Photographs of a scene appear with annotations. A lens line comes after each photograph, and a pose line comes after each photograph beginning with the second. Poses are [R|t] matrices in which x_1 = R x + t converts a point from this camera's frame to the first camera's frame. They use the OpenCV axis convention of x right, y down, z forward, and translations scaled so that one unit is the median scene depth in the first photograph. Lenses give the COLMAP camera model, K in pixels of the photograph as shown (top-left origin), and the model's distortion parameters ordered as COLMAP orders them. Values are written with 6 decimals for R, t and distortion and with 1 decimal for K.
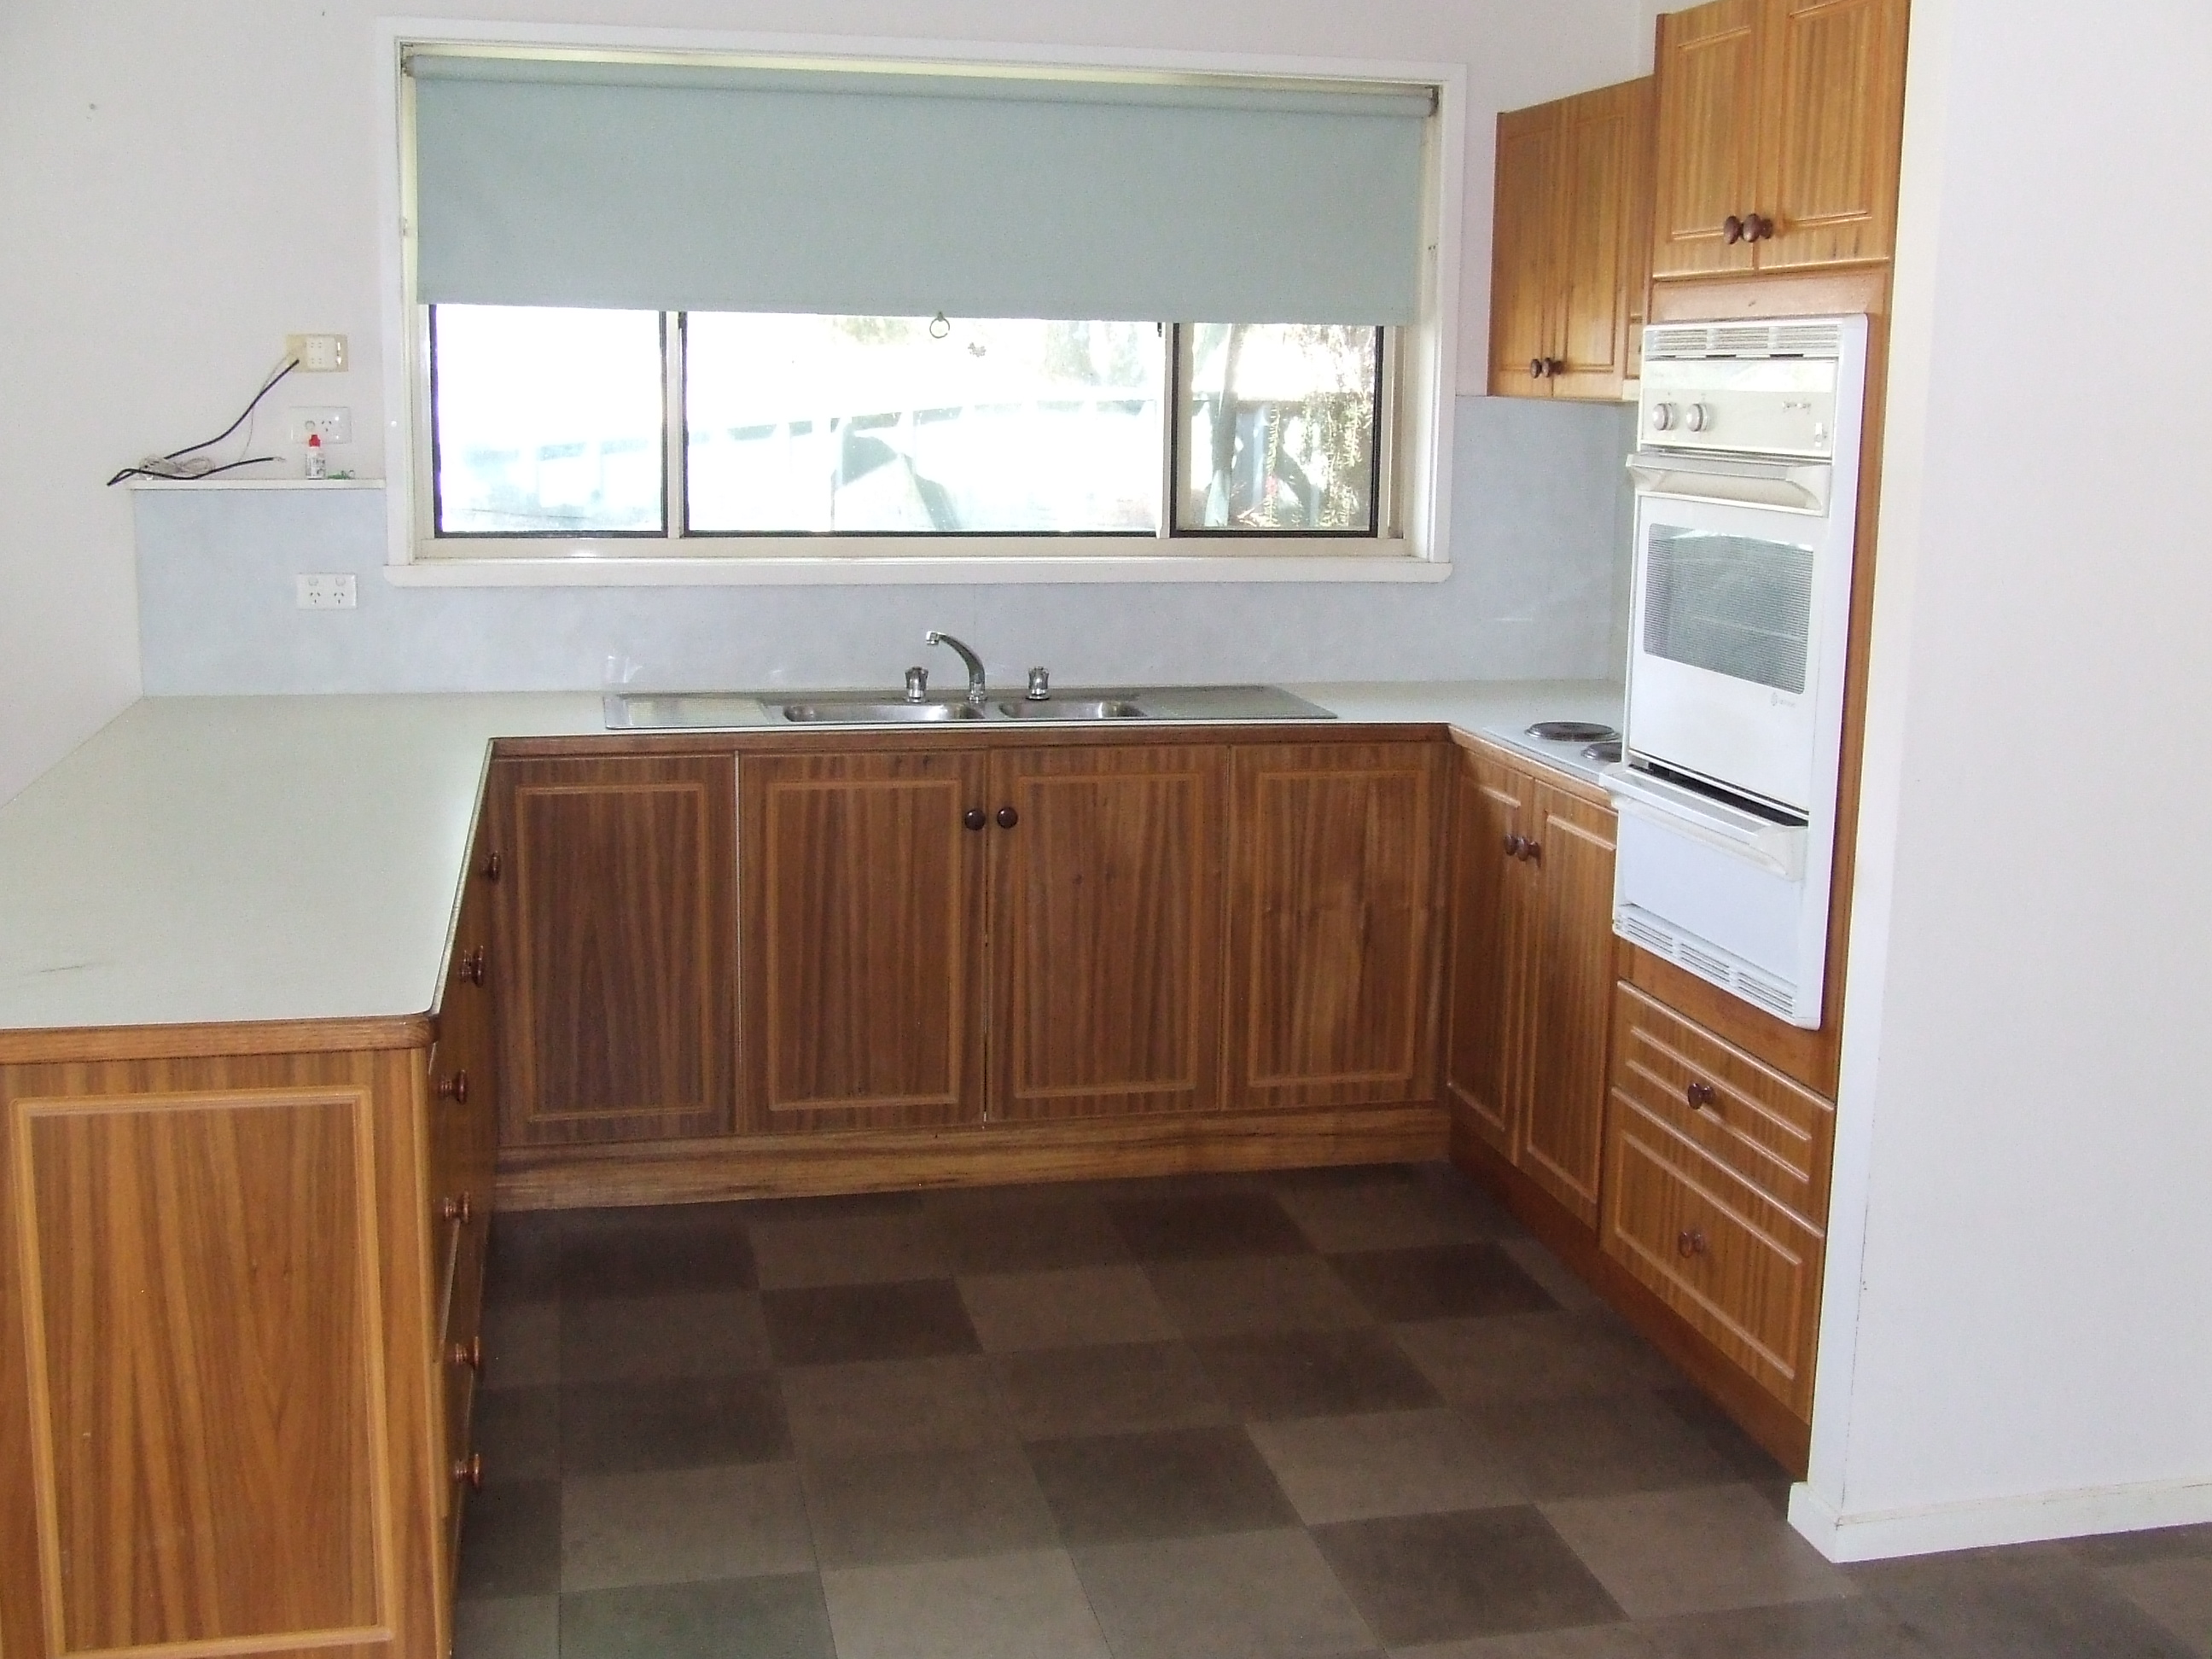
lens RADIAL K [[2457.4, 0, 1105.8], [0, 2457.4, 822.6], [0, 0, 1]] dist [-0.069082, 0.000000]
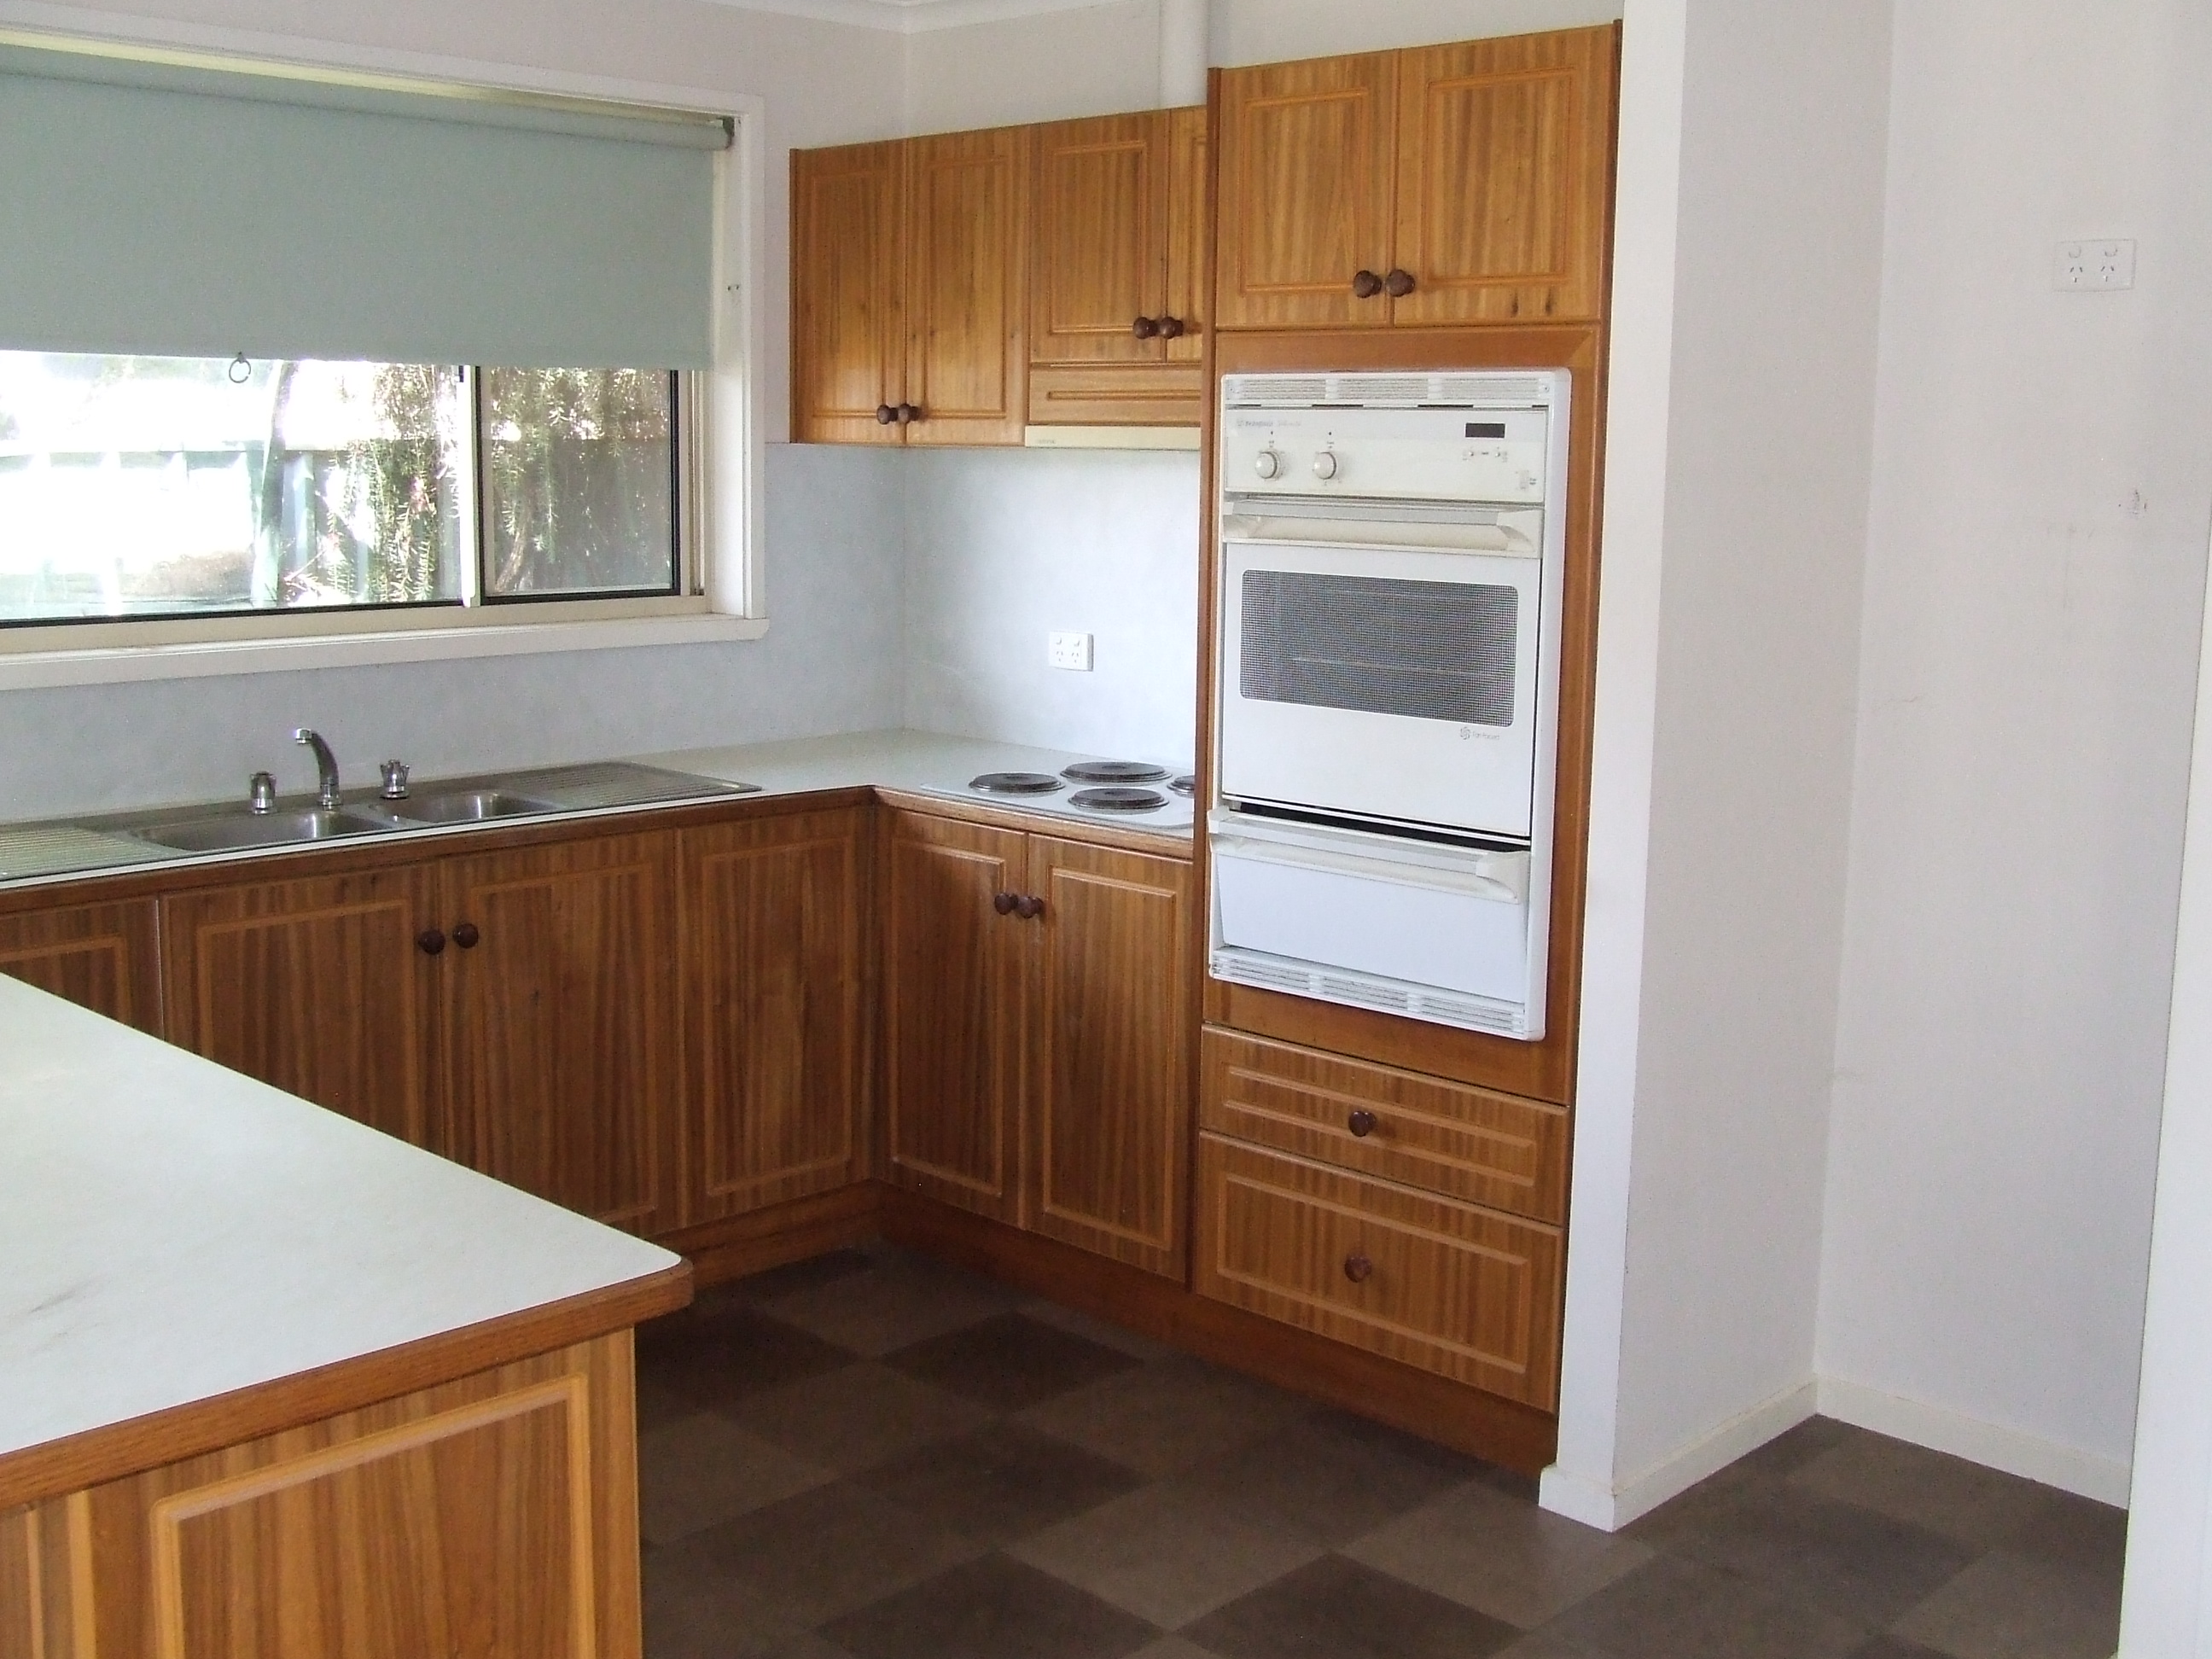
lens RADIAL K [[2457.4, 0, 1105.5], [0, 2457.4, 830.5], [0, 0, 1]] dist [-0.069082, 0.000000]
pose [[0.829448, -0.092484, 0.550874, -0.332838], [0.098698, 0.994947, 0.018428, -0.033433], [-0.549795, 0.039085, 0.834385, 0.159156]]
